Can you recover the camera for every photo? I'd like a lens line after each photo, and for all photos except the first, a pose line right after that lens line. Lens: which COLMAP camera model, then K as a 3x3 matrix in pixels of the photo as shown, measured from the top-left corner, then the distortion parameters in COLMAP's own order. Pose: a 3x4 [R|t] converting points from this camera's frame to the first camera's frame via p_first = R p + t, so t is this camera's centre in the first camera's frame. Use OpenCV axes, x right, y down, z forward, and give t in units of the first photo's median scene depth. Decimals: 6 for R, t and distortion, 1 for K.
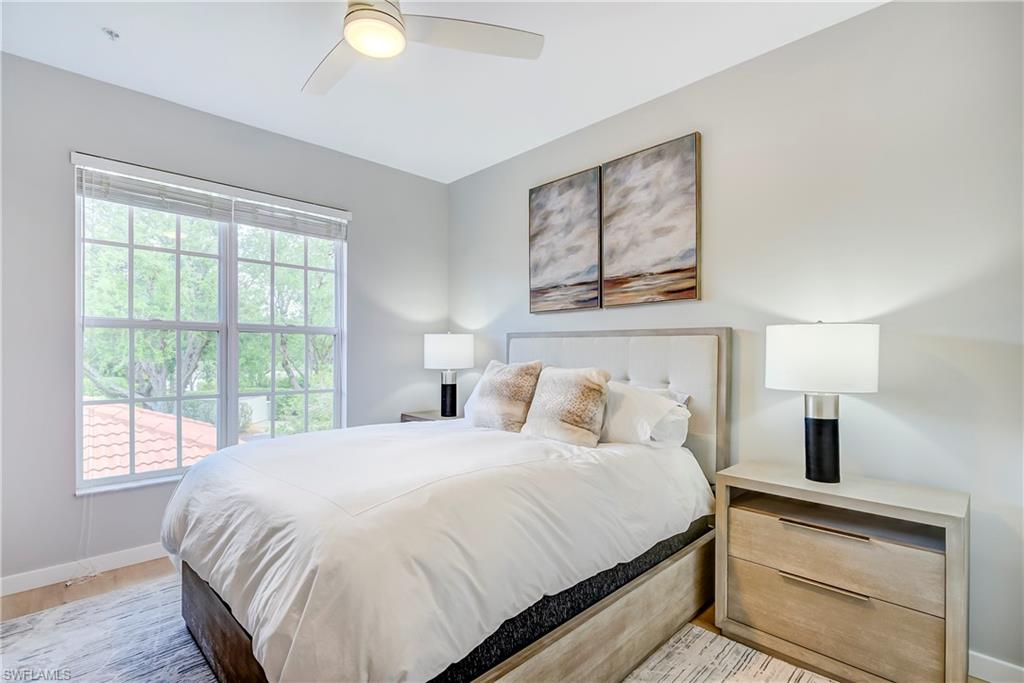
lens RADIAL K [[475.3, 0, 510.1], [0, 475.3, 342.5], [0, 0, 1]] dist [0.002431, 0.000240]
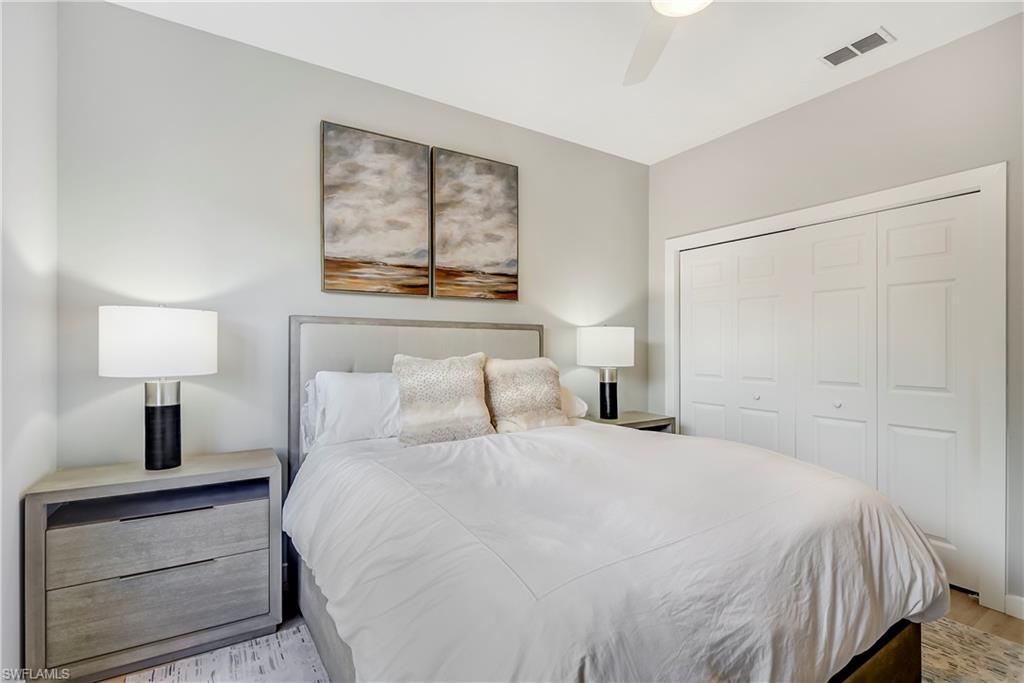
lens RADIAL K [[458.3, 0, 510.7], [0, 458.3, 342.6], [0, 0, 1]] dist [-0.018862, 0.000071]
pose [[0.226820, -0.001354, 0.973936, -0.667737], [-0.031441, 0.999468, 0.008711, 0.006568], [-0.973429, -0.032597, 0.226656, 0.630537]]
